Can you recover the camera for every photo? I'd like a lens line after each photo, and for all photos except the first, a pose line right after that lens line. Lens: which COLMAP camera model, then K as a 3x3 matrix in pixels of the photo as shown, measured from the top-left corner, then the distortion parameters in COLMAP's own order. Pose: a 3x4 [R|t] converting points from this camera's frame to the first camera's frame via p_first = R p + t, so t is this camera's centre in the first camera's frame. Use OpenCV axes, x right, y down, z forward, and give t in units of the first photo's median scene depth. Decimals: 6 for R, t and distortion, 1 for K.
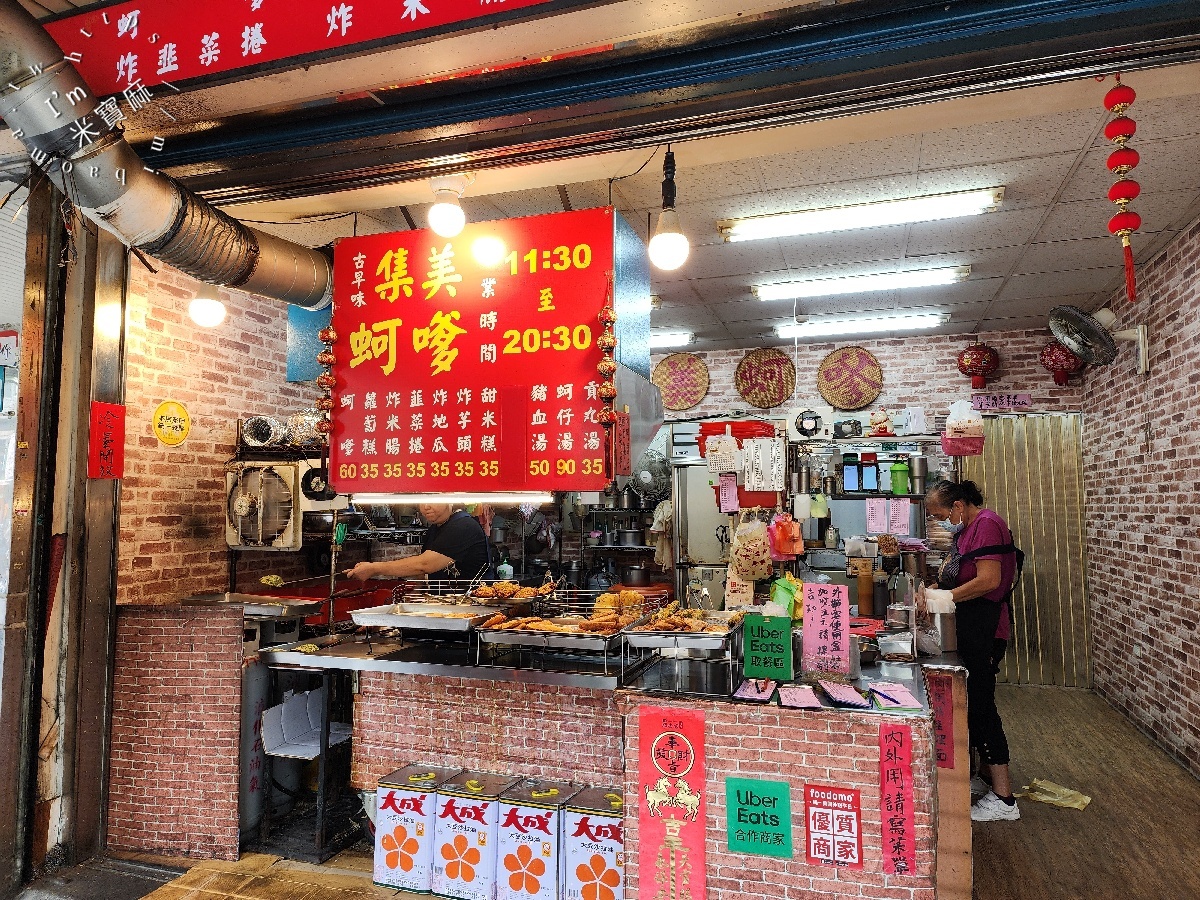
lens RADIAL K [[796.8, 0, 598.7], [0, 796.8, 437.9], [0, 0, 1]] dist [0.086441, -0.002678]
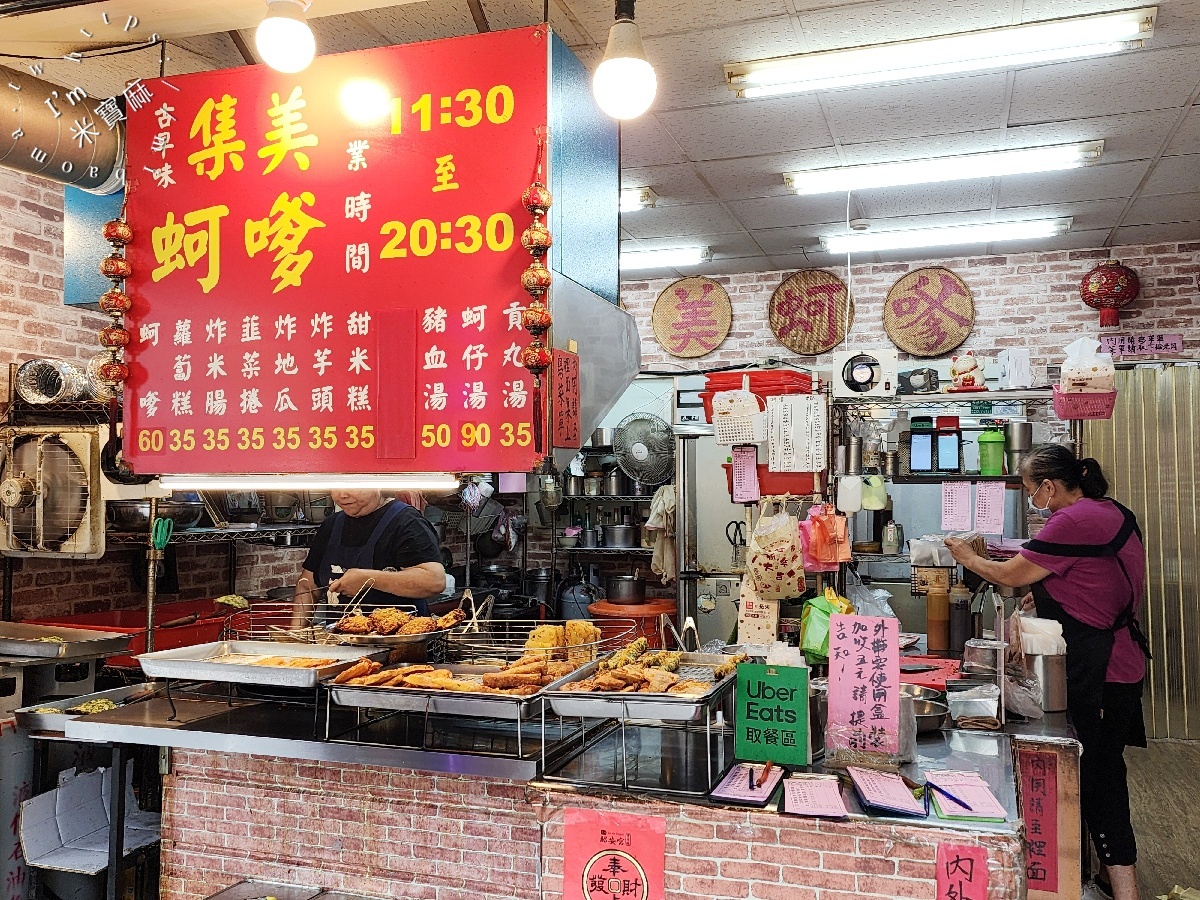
lens RADIAL K [[1049.4, 0, 612.2], [0, 1049.4, 452.4], [0, 0, 1]] dist [0.080074, -0.003803]
pose [[0.999991, 0.001033, 0.004156, 0.060140], [-0.001232, 0.998837, 0.048191, 0.008769], [-0.004101, -0.048196, 0.998829, 0.129100]]
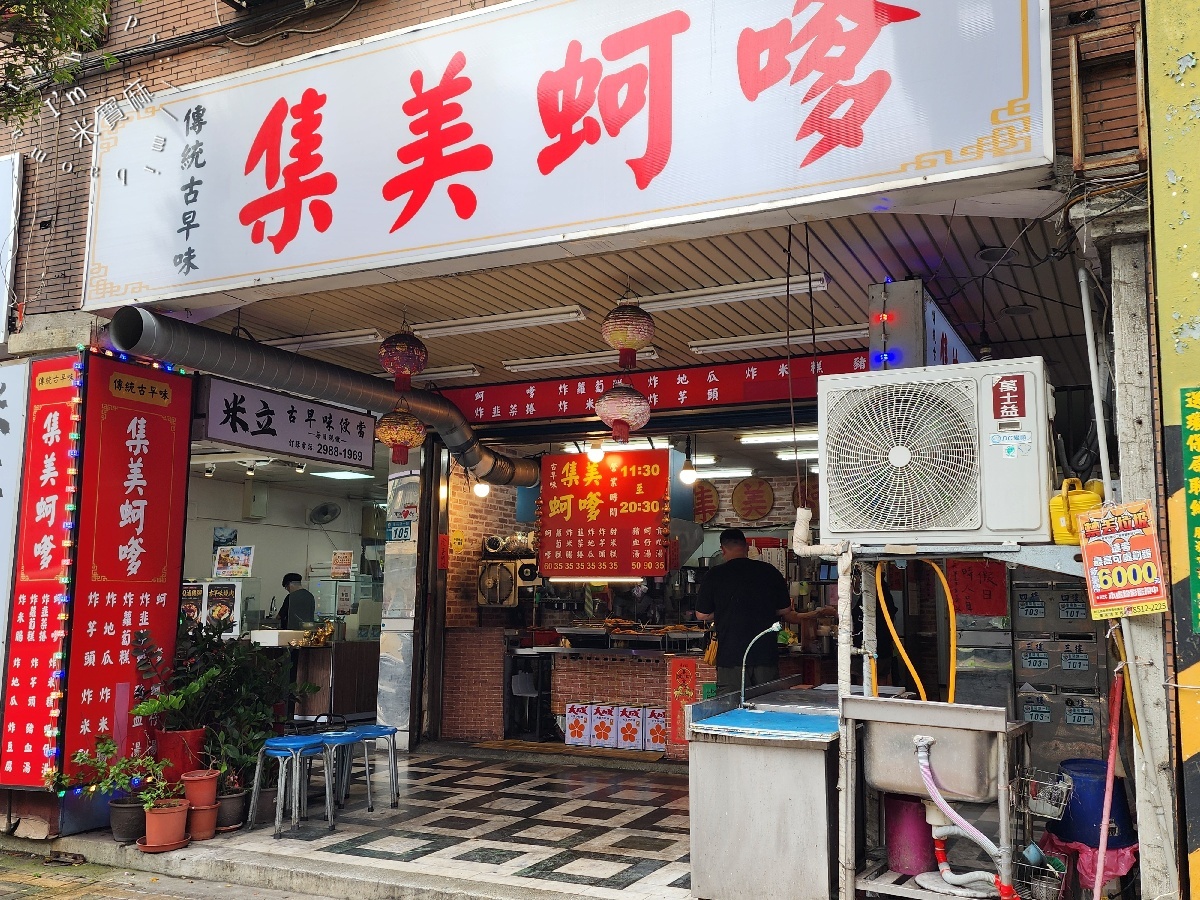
lens RADIAL K [[1049.4, 0, 612.2], [0, 1049.4, 452.4], [0, 0, 1]] dist [0.080074, -0.003803]
pose [[0.991375, -0.006437, -0.130895, 0.221117], [-0.001808, 0.998026, -0.062770, -0.083848], [0.131040, 0.062465, 0.989407, -1.735754]]
